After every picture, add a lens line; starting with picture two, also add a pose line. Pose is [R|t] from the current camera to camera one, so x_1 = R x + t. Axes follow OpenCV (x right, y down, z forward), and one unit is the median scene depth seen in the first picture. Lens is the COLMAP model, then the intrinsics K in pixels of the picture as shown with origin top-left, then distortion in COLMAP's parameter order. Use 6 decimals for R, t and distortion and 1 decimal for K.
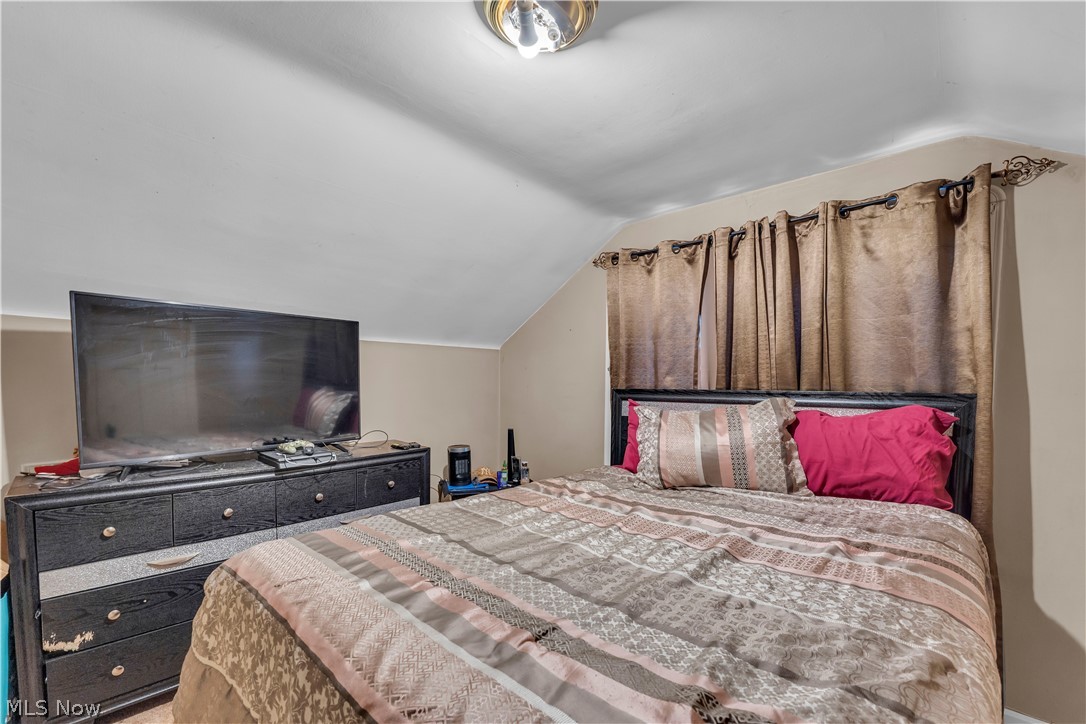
lens RADIAL K [[477.1, 0, 545.3], [0, 477.1, 403.6], [0, 0, 1]] dist [-0.000292, 0.000050]
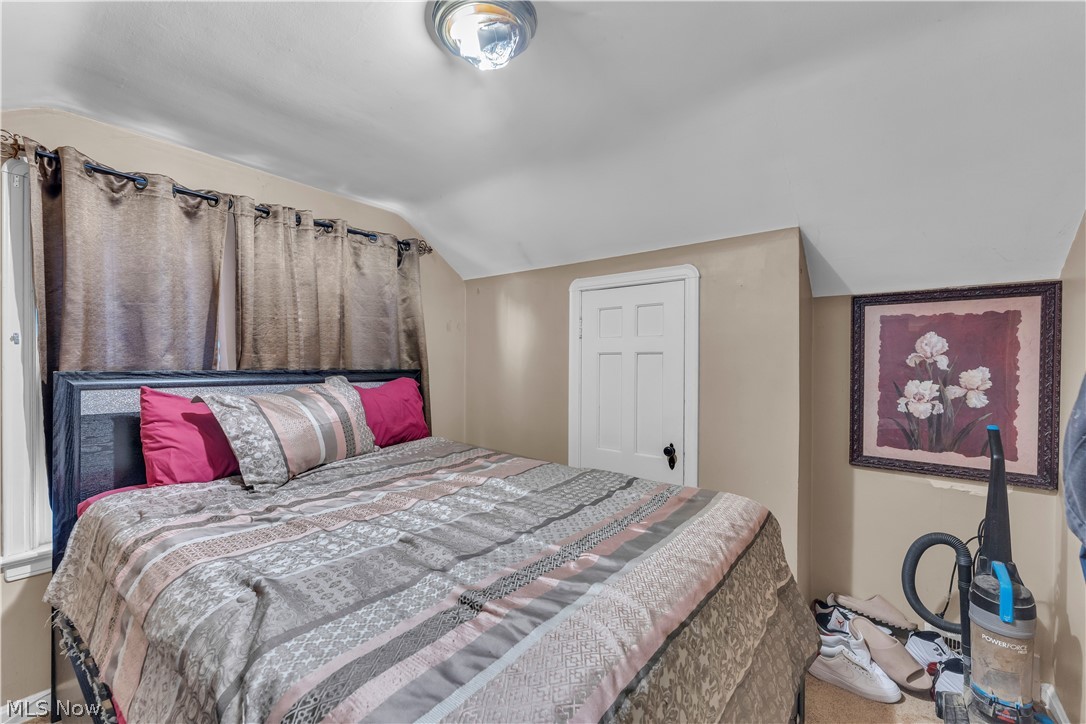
lens RADIAL K [[439.4, 0, 537.7], [0, 439.4, 363.6], [0, 0, 1]] dist [-0.001803, -0.000216]
pose [[-0.081889, -0.003765, 0.996634, -0.613088], [0.036422, 0.999314, 0.006768, -0.031466], [-0.995976, 0.036854, -0.081696, 0.591178]]
